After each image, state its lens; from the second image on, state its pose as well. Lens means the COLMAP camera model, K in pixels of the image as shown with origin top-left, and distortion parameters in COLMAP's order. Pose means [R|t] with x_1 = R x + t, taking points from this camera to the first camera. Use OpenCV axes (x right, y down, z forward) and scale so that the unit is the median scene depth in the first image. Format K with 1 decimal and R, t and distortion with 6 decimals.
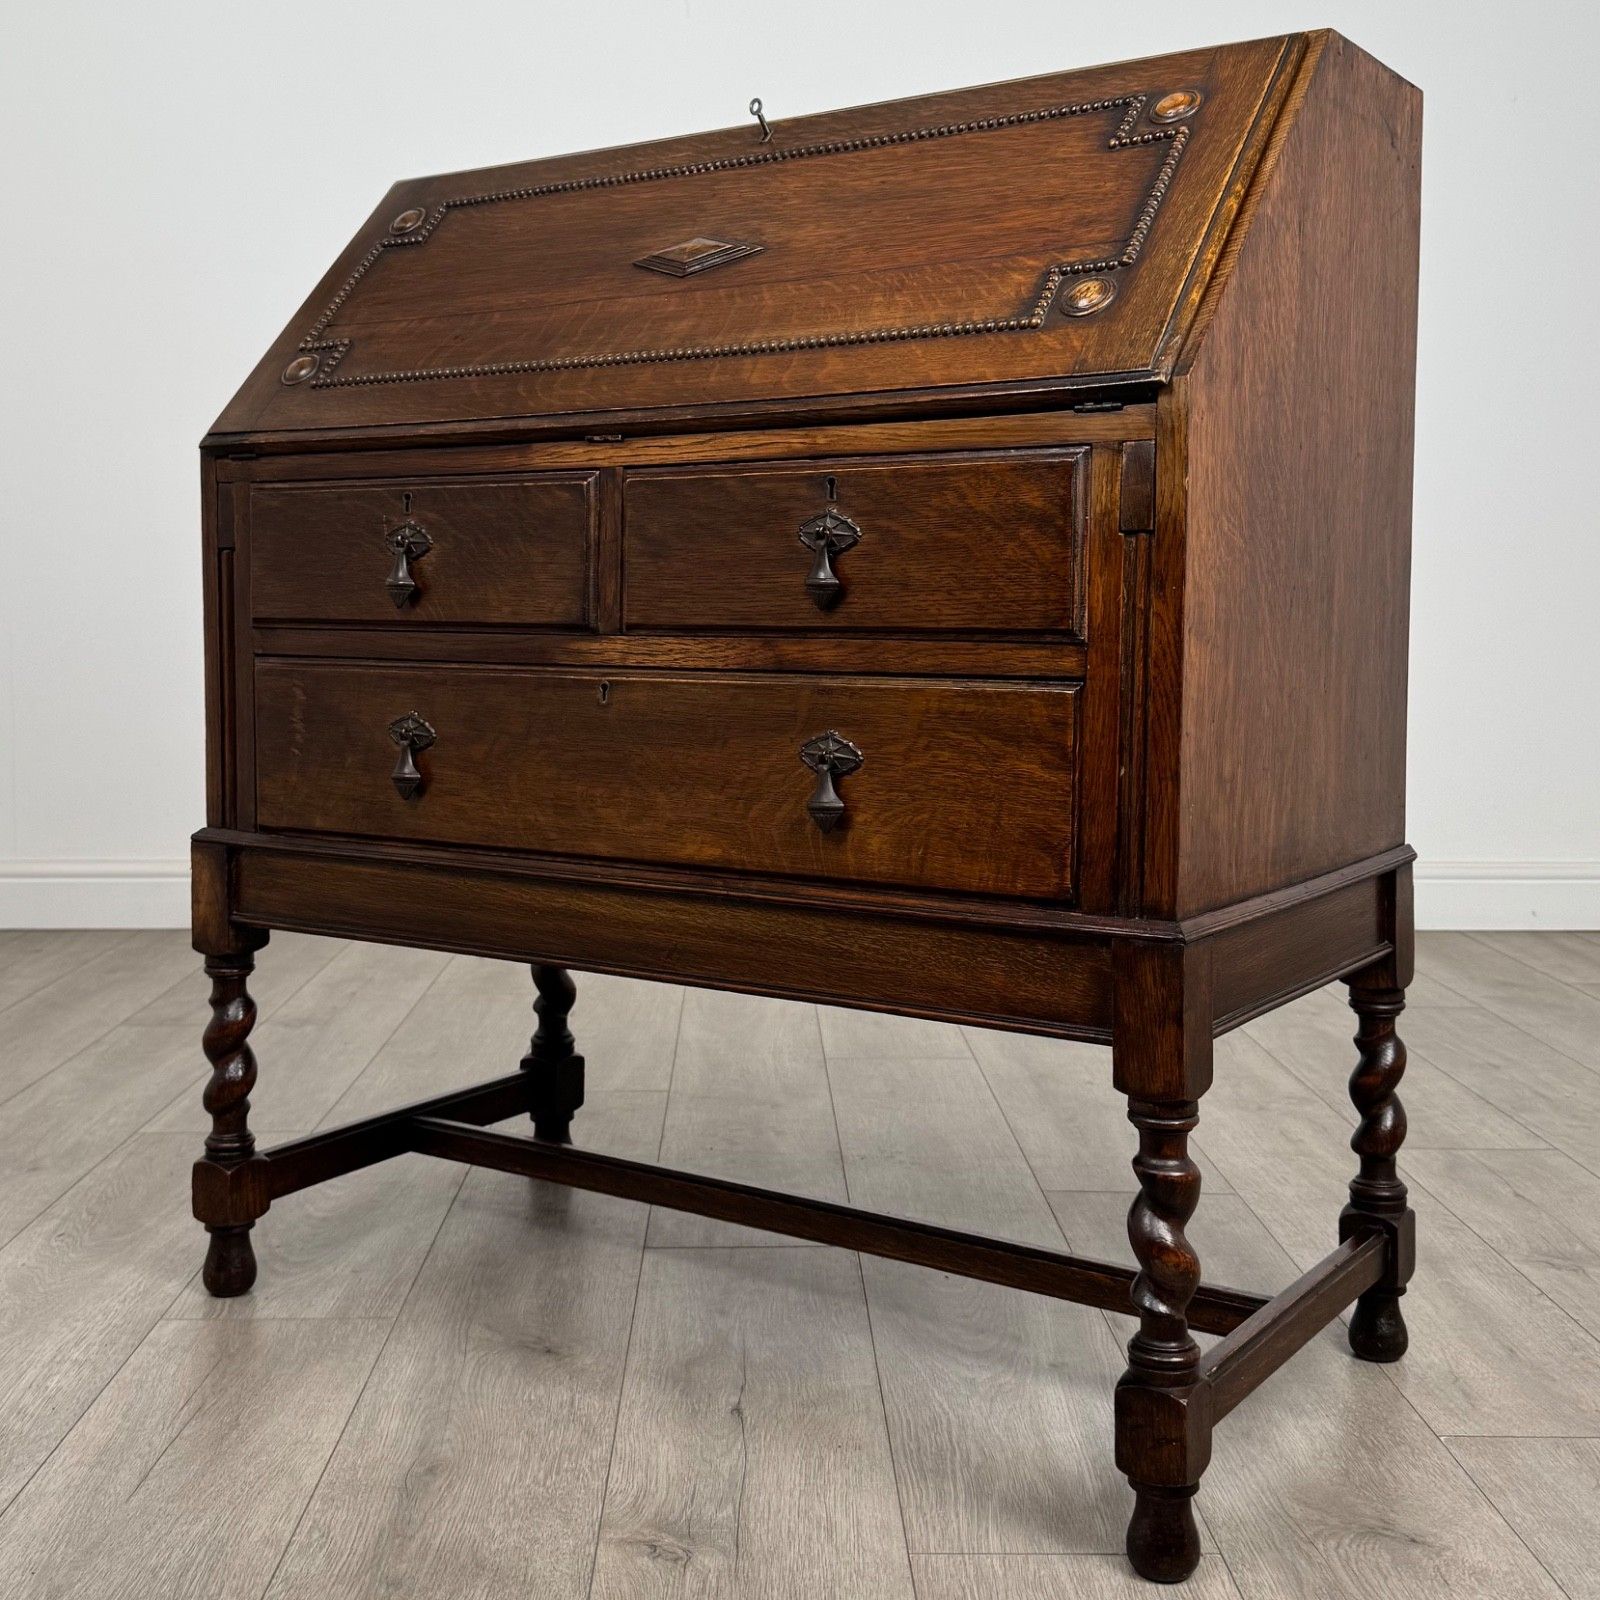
lens RADIAL K [[1794.6, 0, 835.4], [0, 1794.6, 716.2], [0, 0, 1]] dist [0.102791, -0.021301]
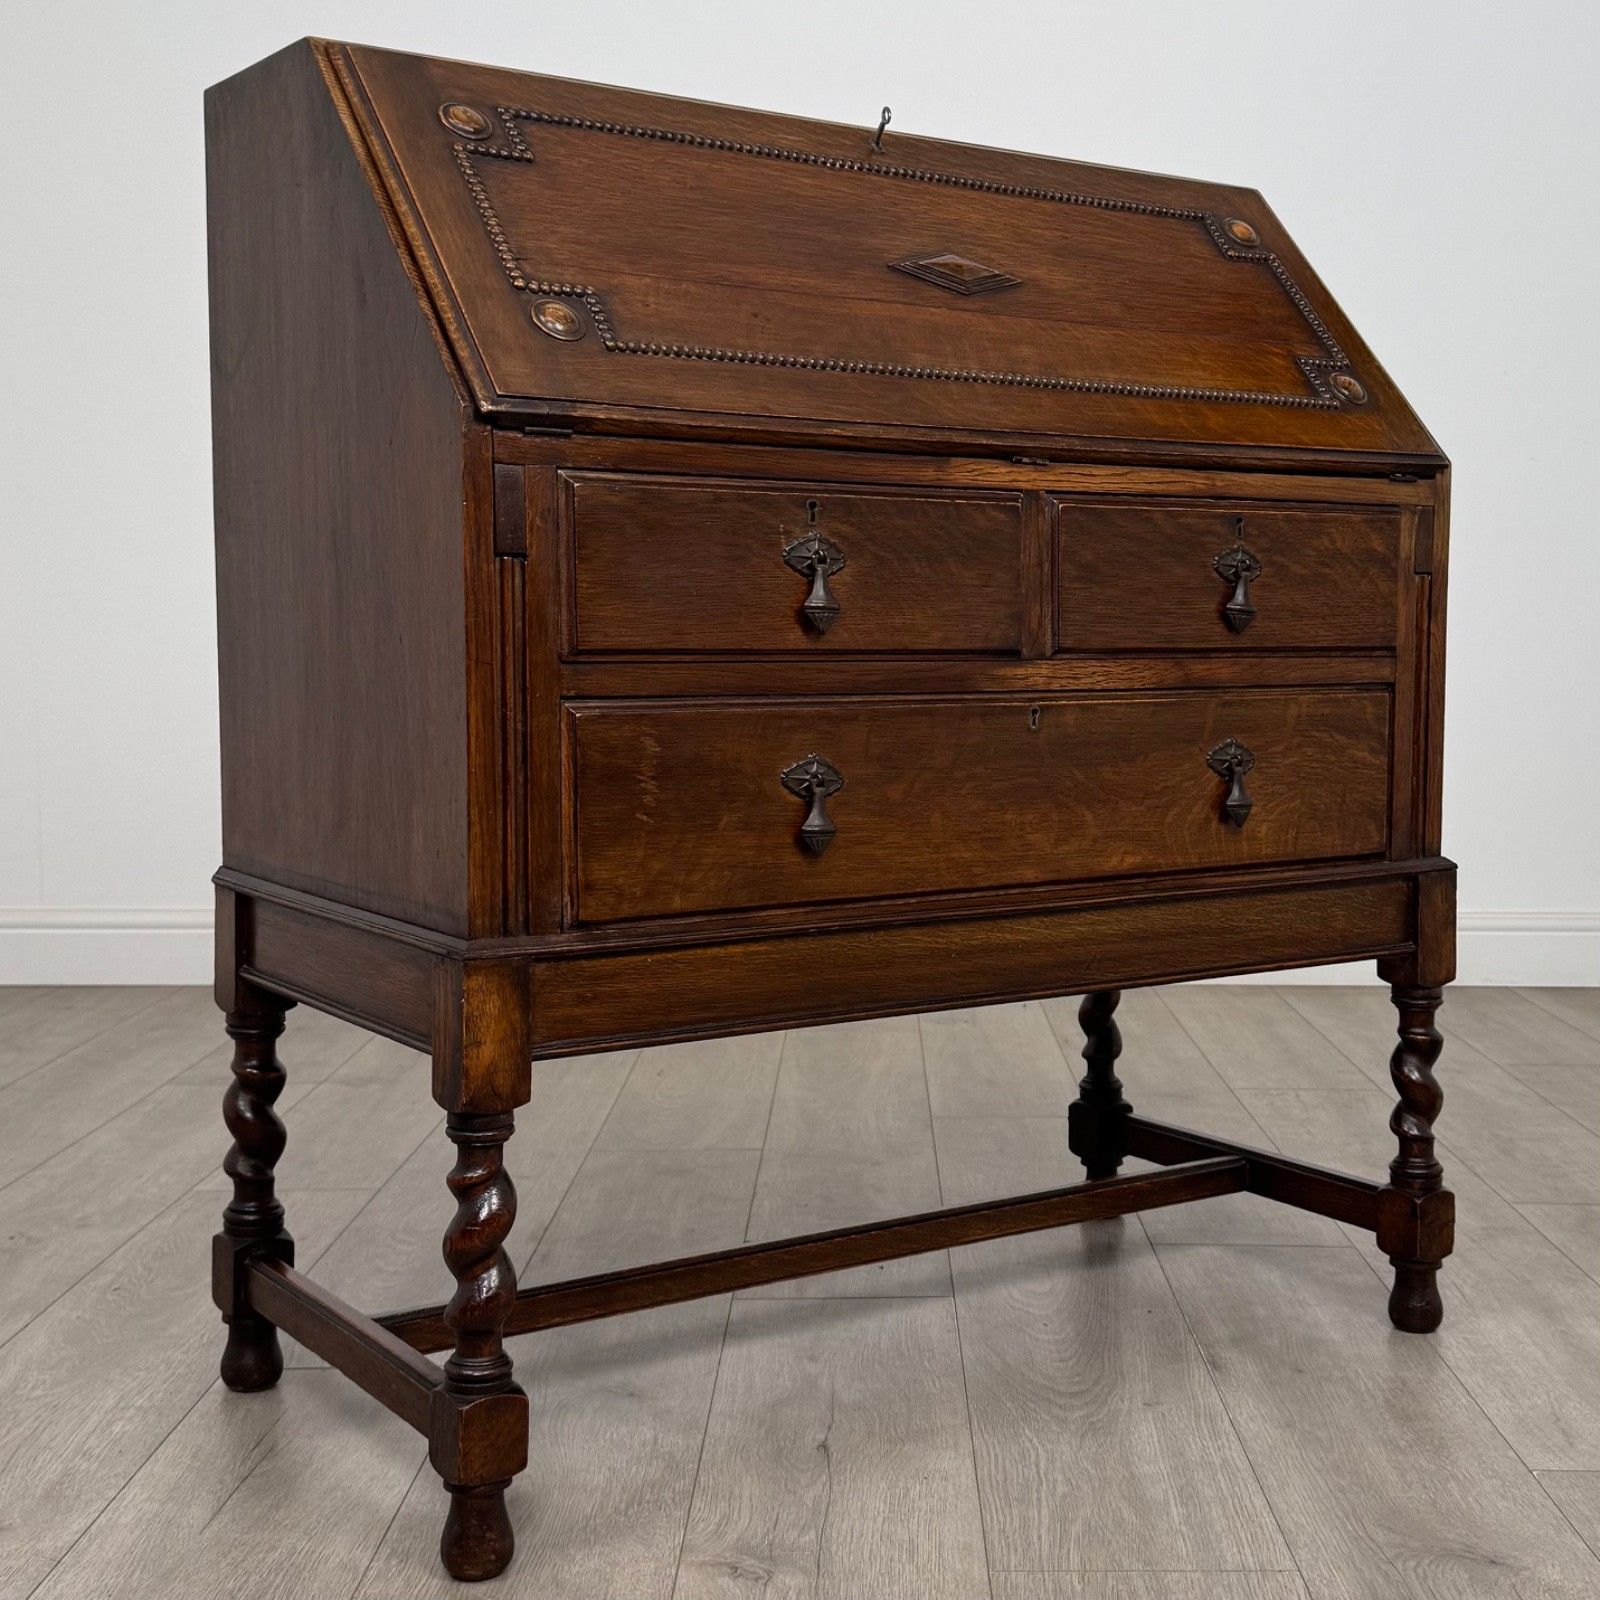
lens RADIAL K [[1997.8, 0, 800.0], [0, 1997.8, 800.0], [0, 0, 1]] dist [0.136962, -0.206722]
pose [[0.437837, -0.080345, 0.895457, -1.261065], [0.053634, 0.996559, 0.063192, -0.047885], [-0.897453, 0.020359, 0.440640, 0.671553]]
